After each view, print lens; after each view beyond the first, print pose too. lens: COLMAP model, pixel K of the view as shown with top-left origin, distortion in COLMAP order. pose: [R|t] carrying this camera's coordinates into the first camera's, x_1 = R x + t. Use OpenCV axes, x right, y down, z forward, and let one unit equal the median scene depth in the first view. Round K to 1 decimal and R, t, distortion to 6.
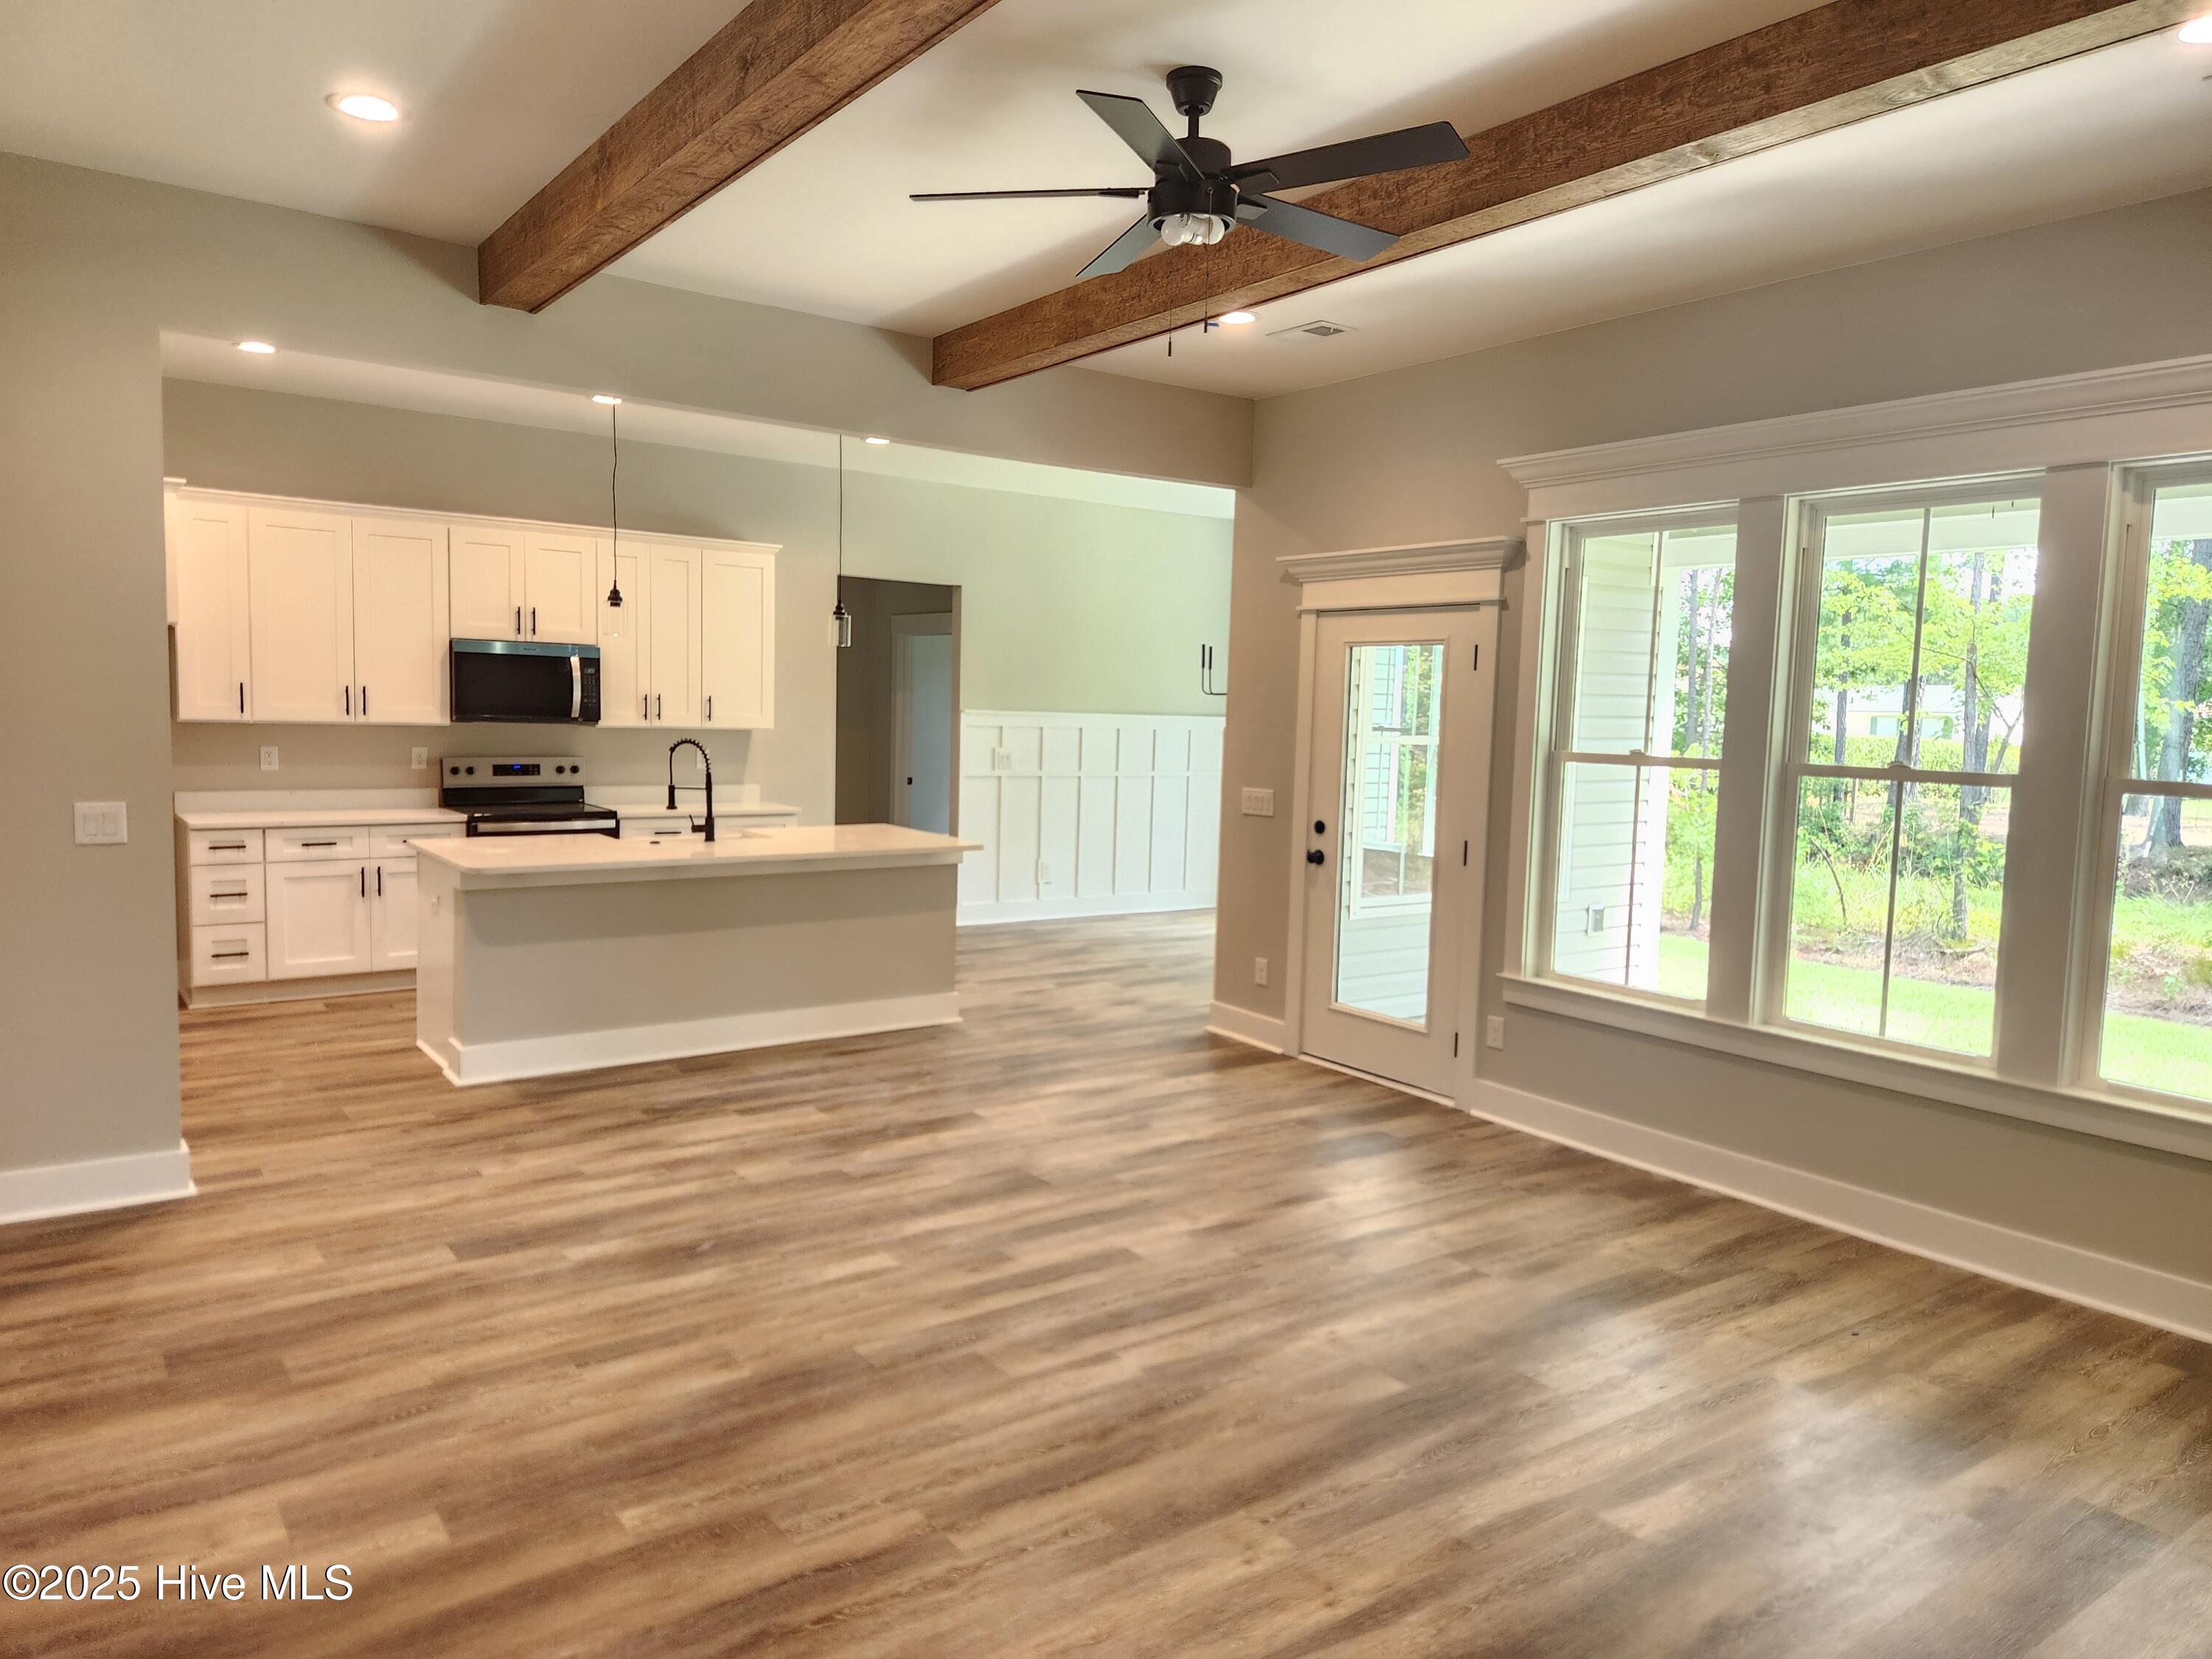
lens RADIAL K [[1460.5, 0, 1106.0], [0, 1460.5, 829.5], [0, 0, 1]] dist [0.087995, -0.080584]
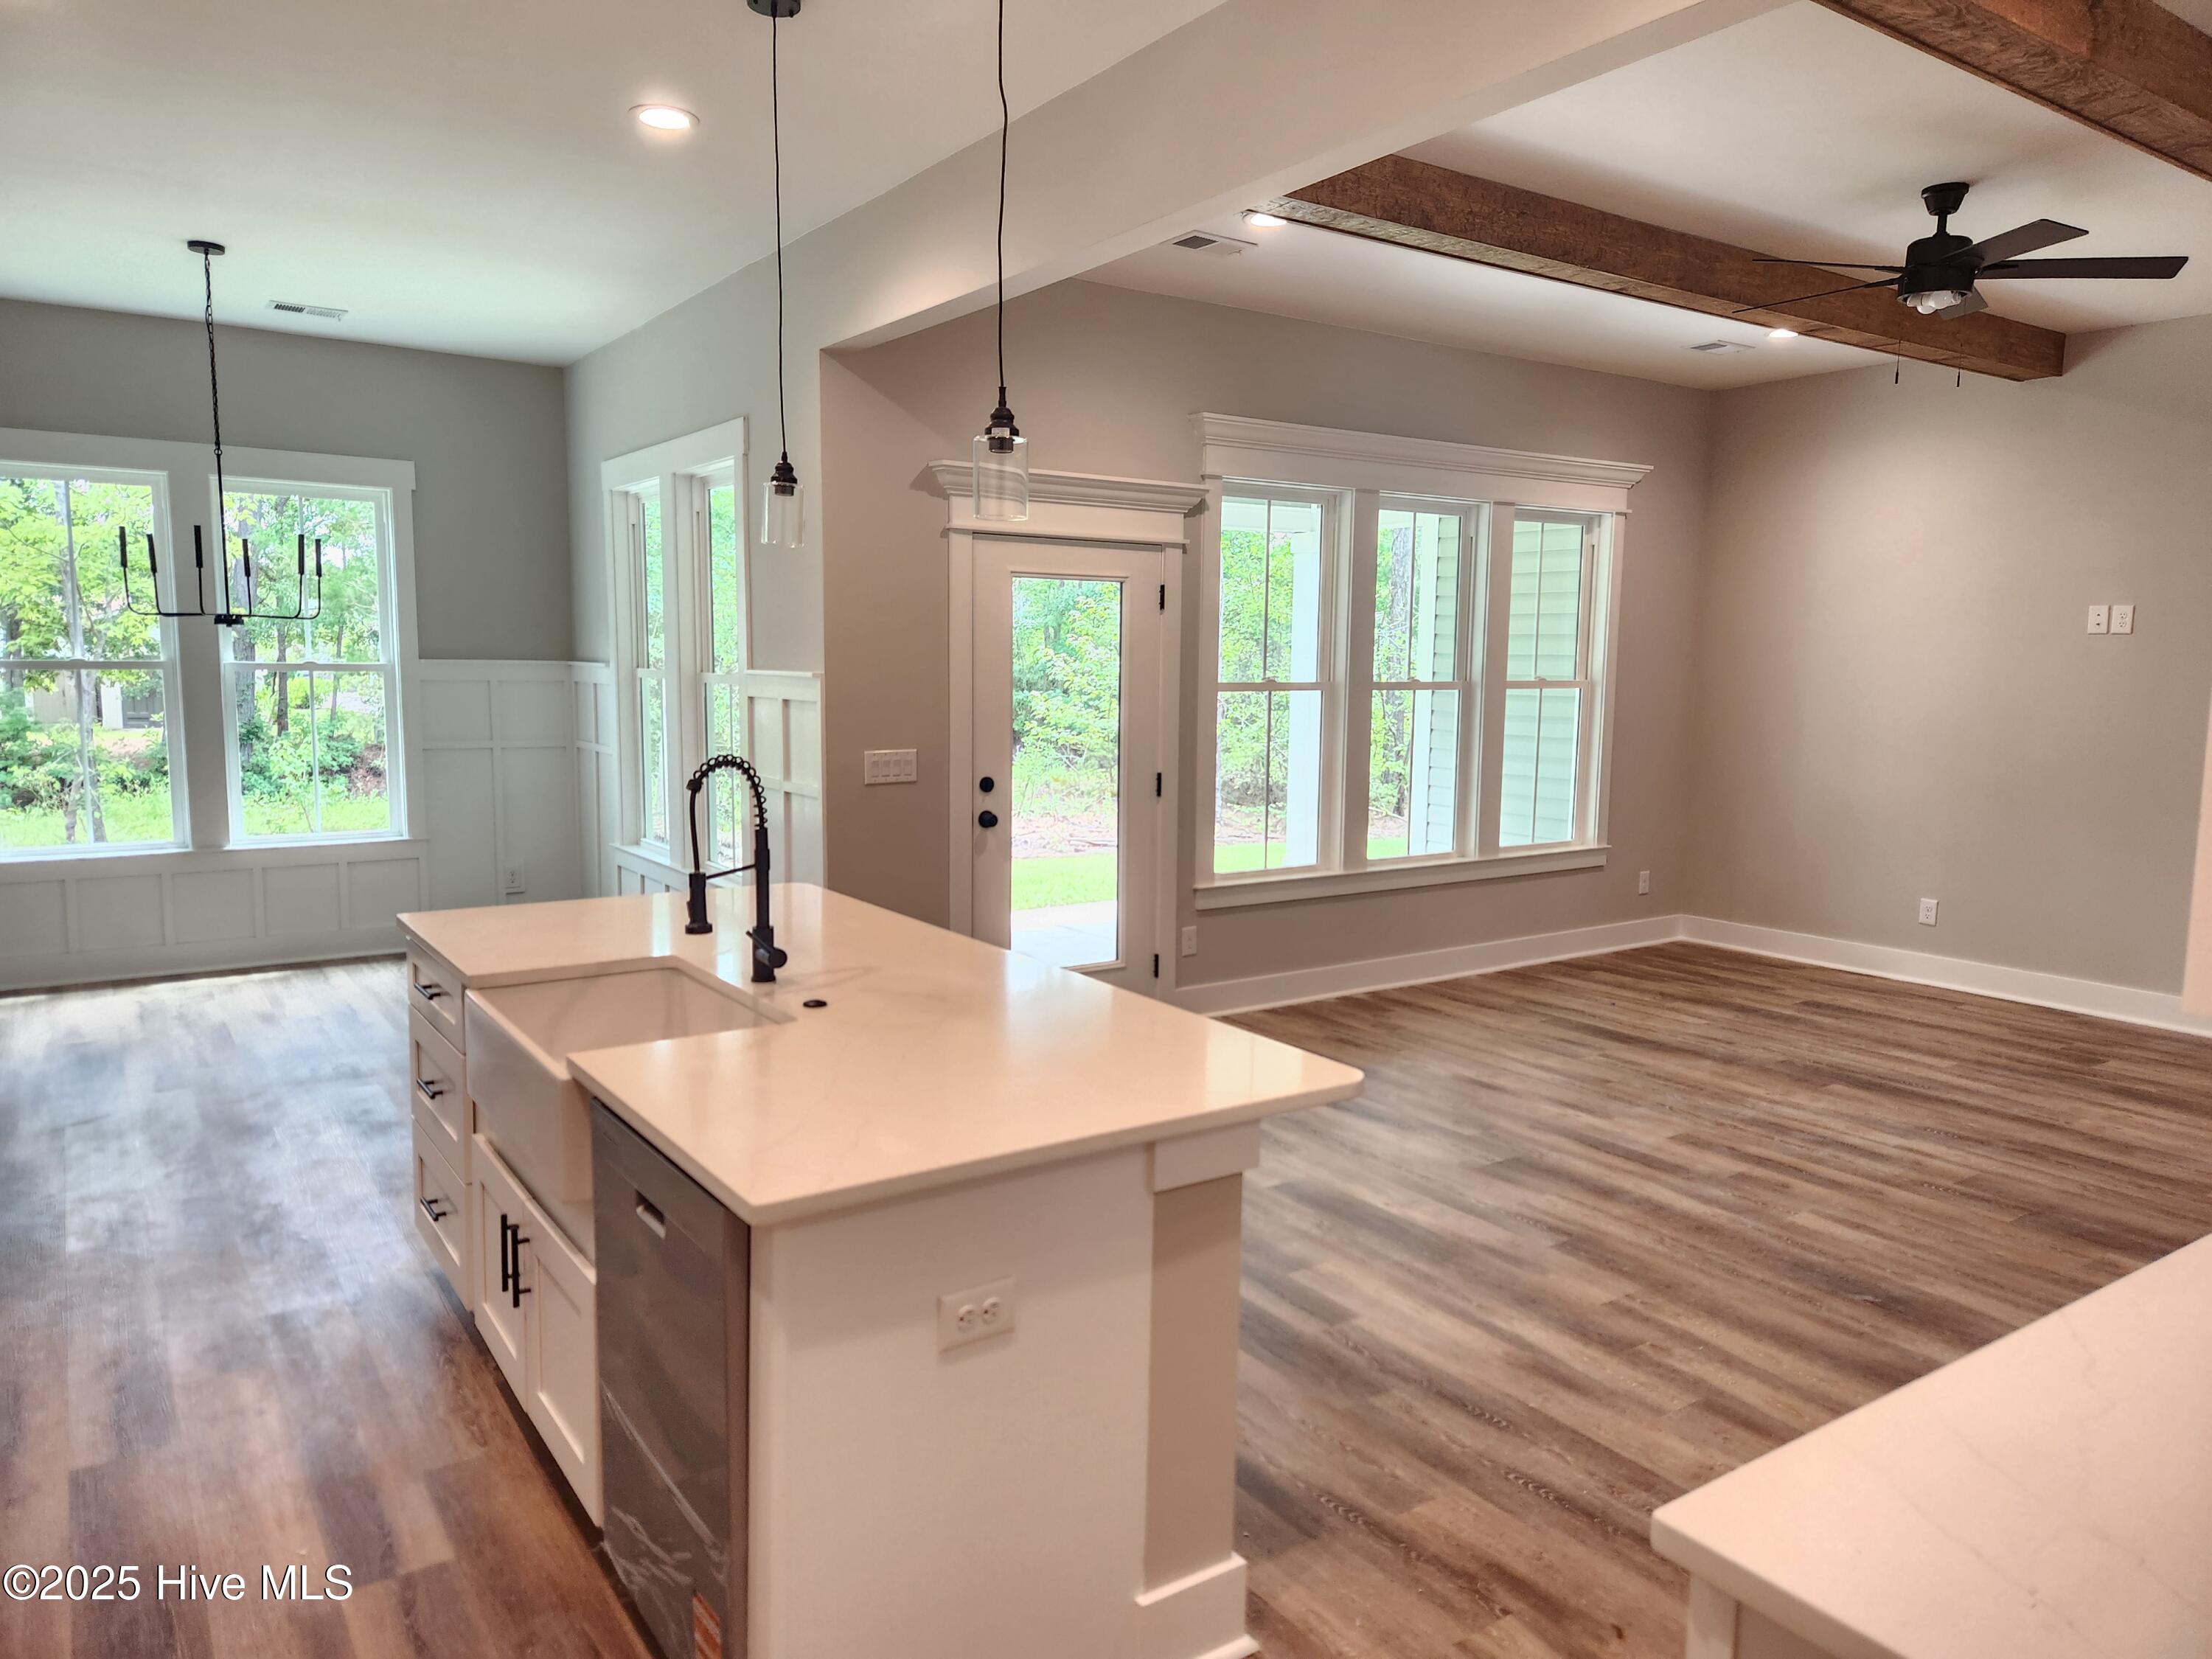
lens RADIAL K [[1466.6, 0, 1116.9], [0, 1466.6, 818.7], [0, 0, 1]] dist [0.083170, -0.055431]
pose [[0.027412, -0.140712, 0.989671, -0.963141], [0.077191, 0.987385, 0.138249, -0.129155], [-0.996639, 0.072604, 0.037928, 1.200103]]
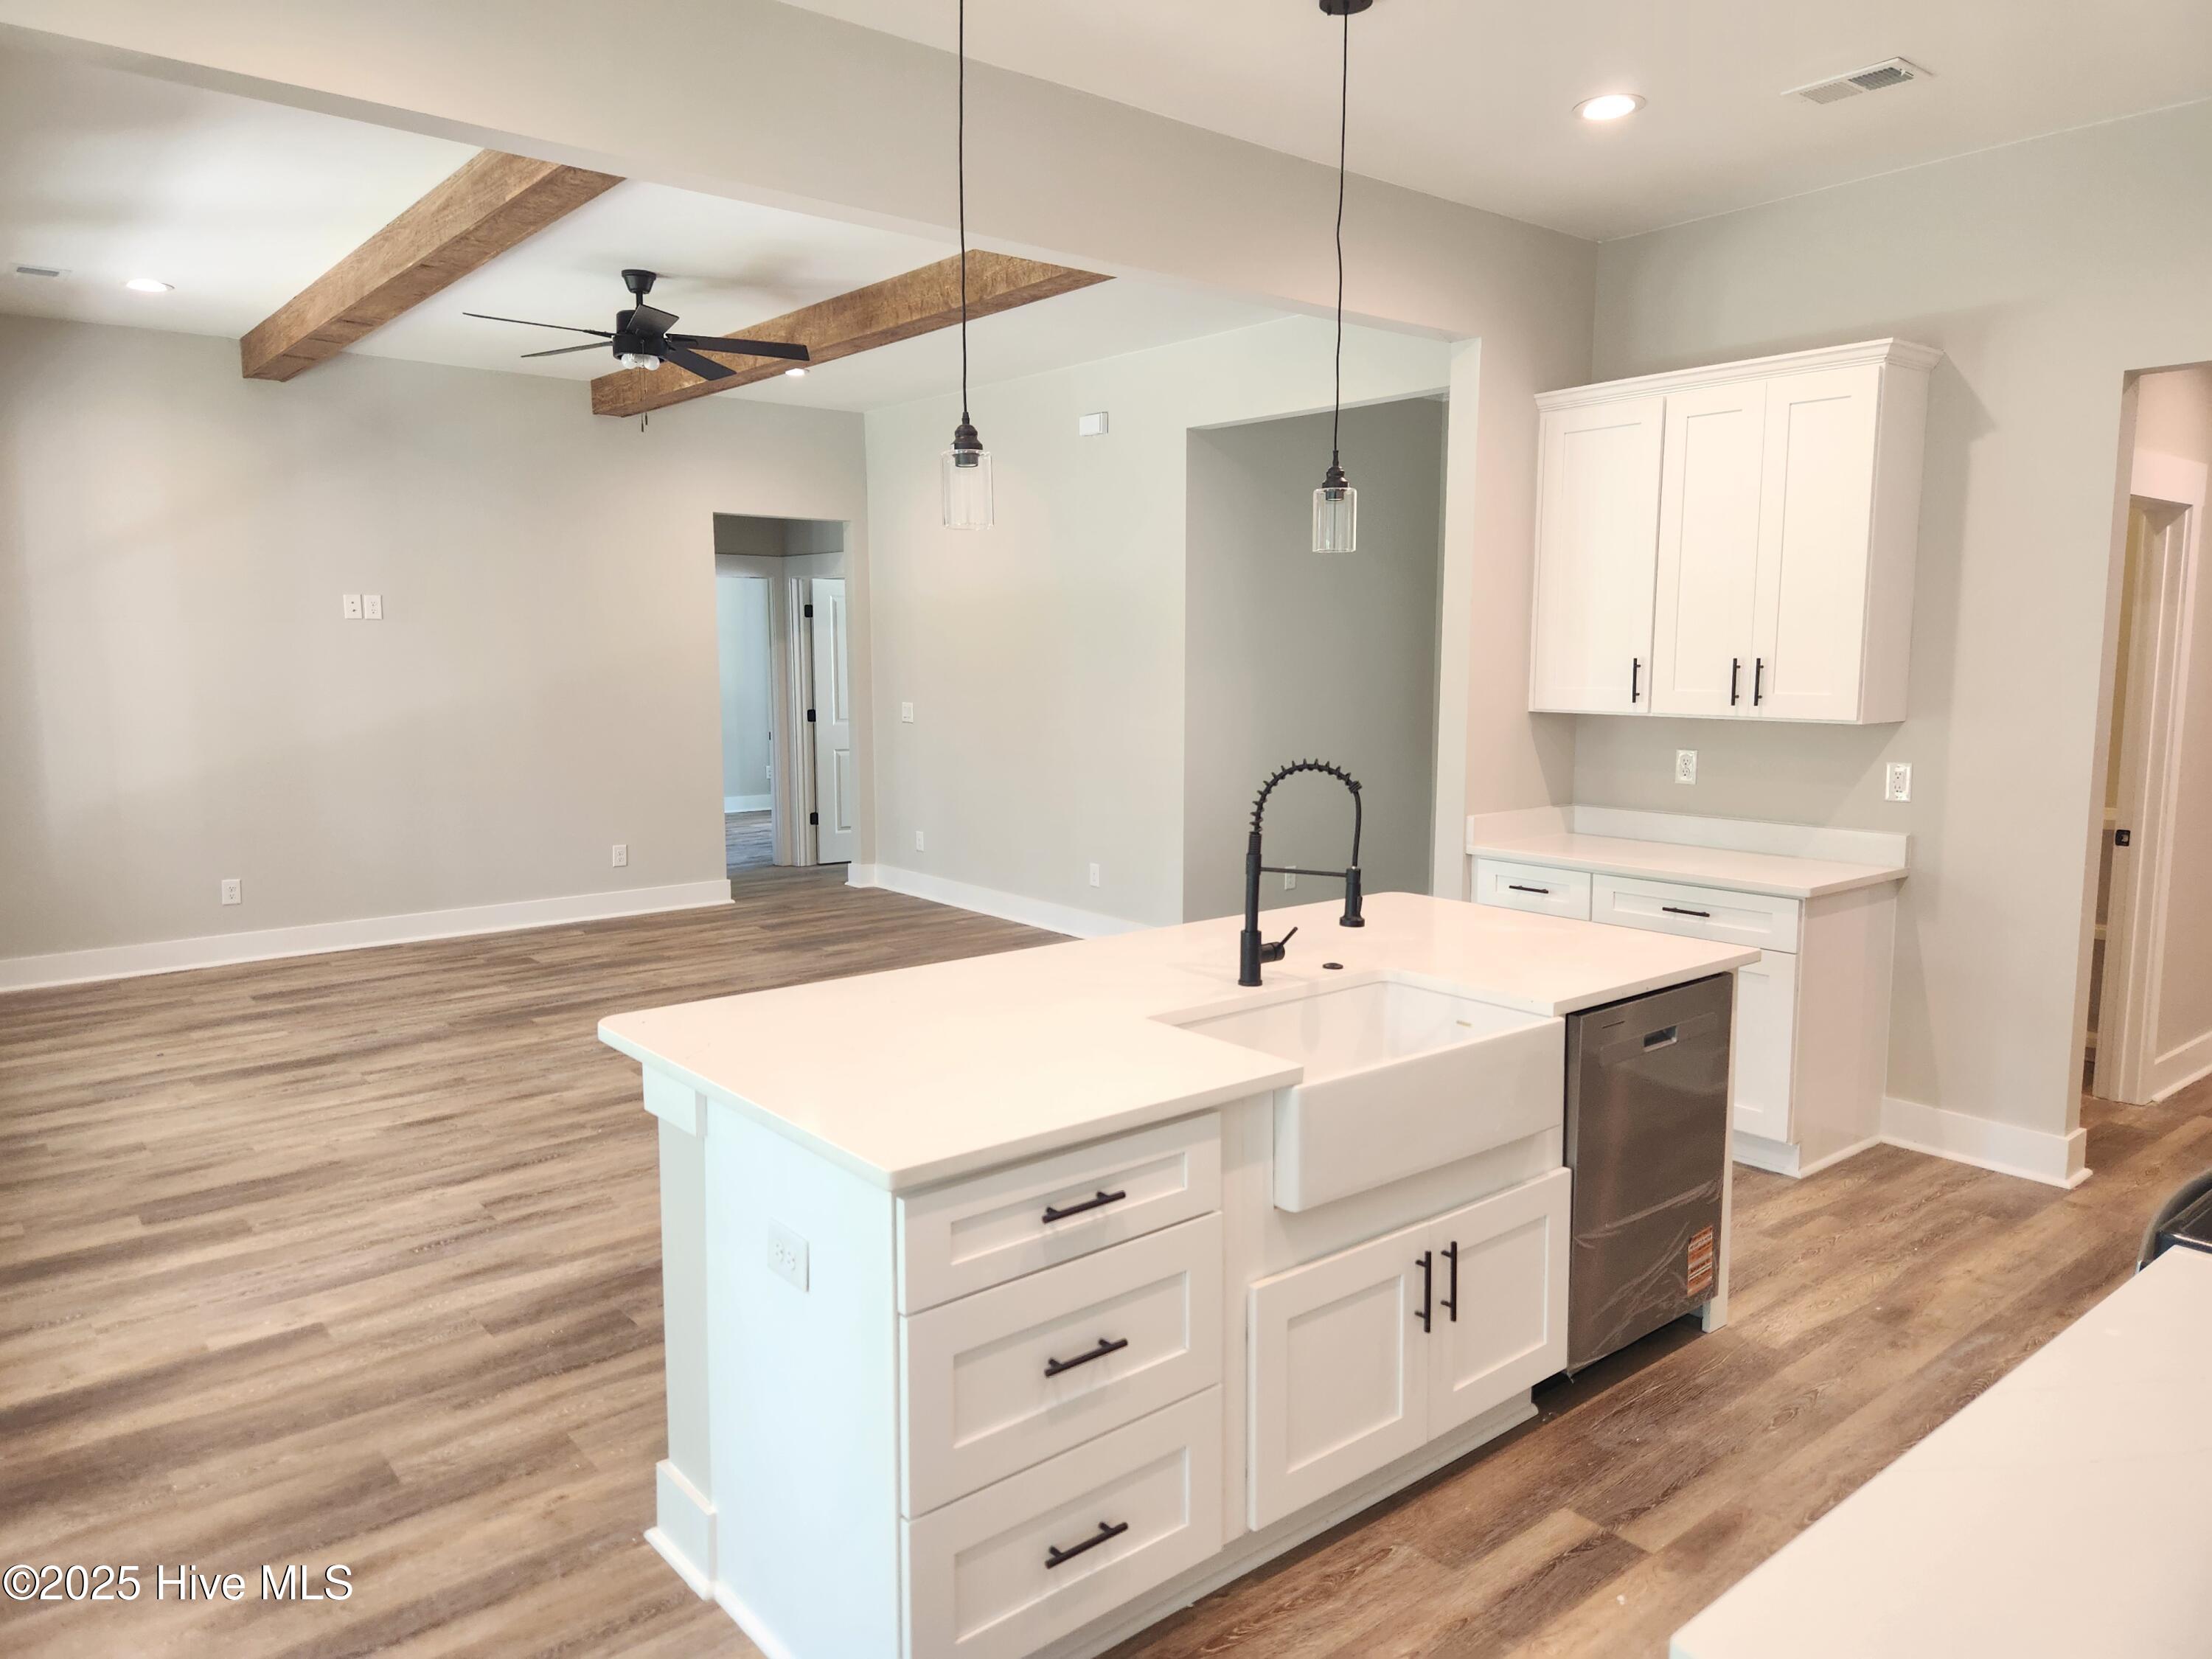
lens RADIAL K [[1460.5, 0, 1106.0], [0, 1460.5, 829.5], [0, 0, 1]] dist [0.087995, -0.080584]
pose [[-0.998350, -0.024075, -0.052136, -0.278760], [-0.034683, 0.976376, 0.213275, -0.181338], [0.045770, 0.214732, -0.975600, 1.950905]]
